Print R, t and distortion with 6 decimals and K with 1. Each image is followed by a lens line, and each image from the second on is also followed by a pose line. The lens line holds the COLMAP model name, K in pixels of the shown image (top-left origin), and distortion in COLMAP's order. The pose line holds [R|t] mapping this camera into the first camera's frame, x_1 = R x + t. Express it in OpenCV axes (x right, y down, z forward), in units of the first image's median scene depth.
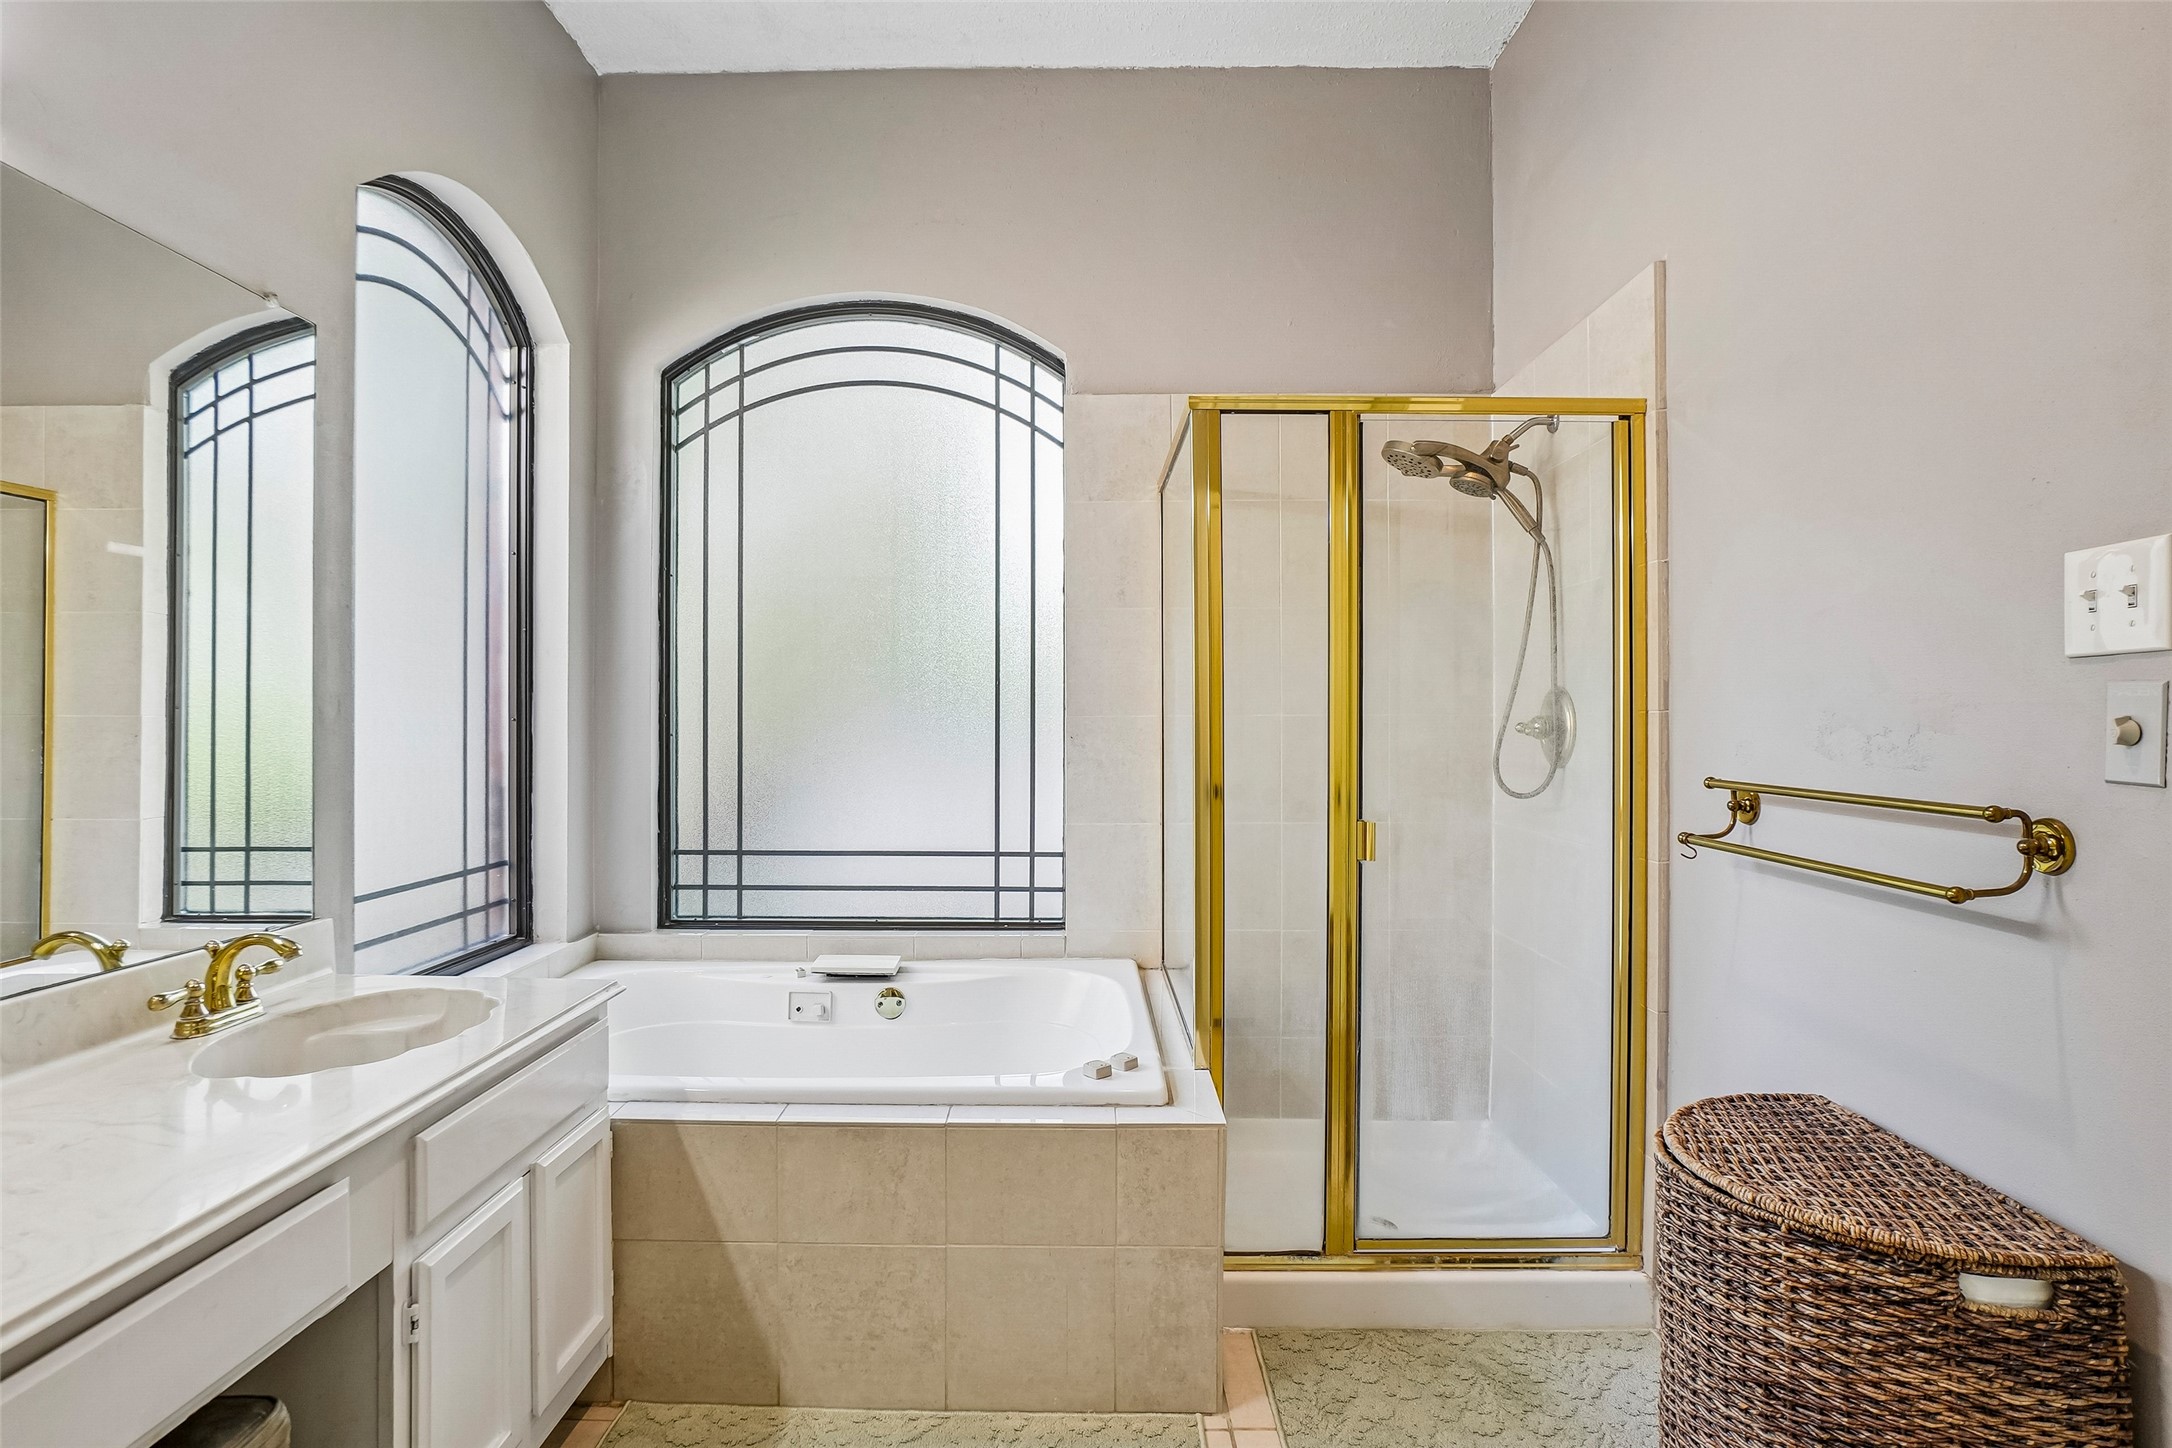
lens RADIAL K [[1176.4, 0, 1086.0], [0, 1176.4, 724.0], [0, 0, 1]] dist [-0.004453, -0.041926]
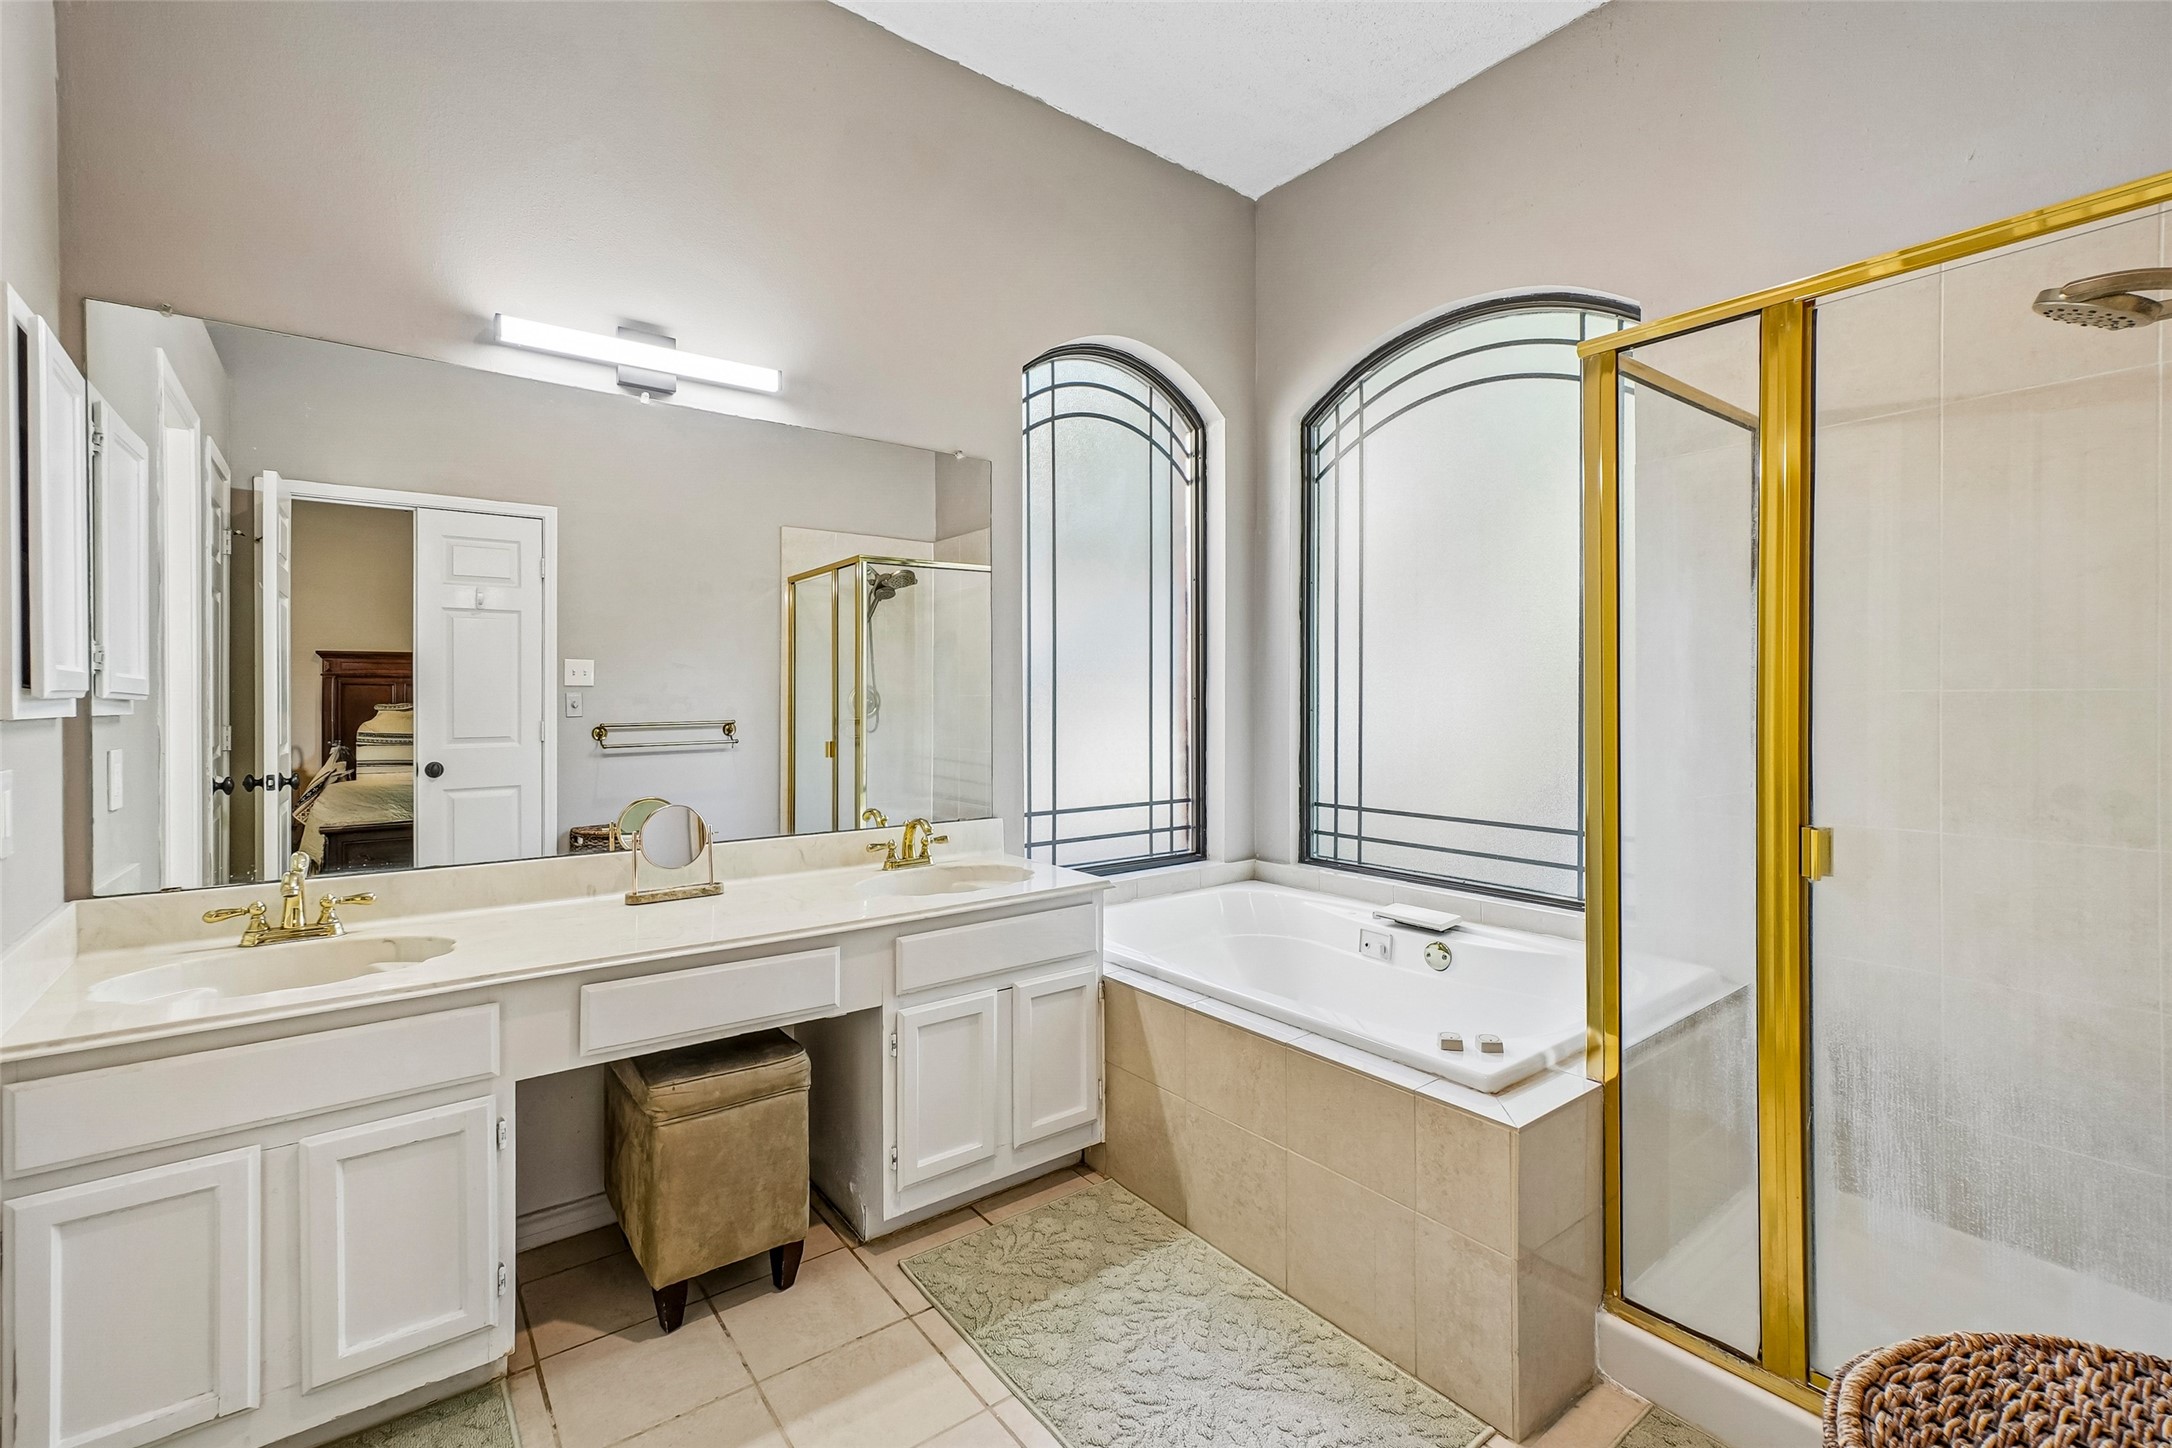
lens RADIAL K [[960.6, 0, 1013.9], [0, 960.6, 727.0], [0, 0, 1]] dist [0.001287, 0.000094]
pose [[0.582196, 0.019991, -0.812803, 0.324322], [-0.004887, 0.999766, 0.021089, 0.007710], [0.813034, -0.008305, 0.582157, 0.158492]]
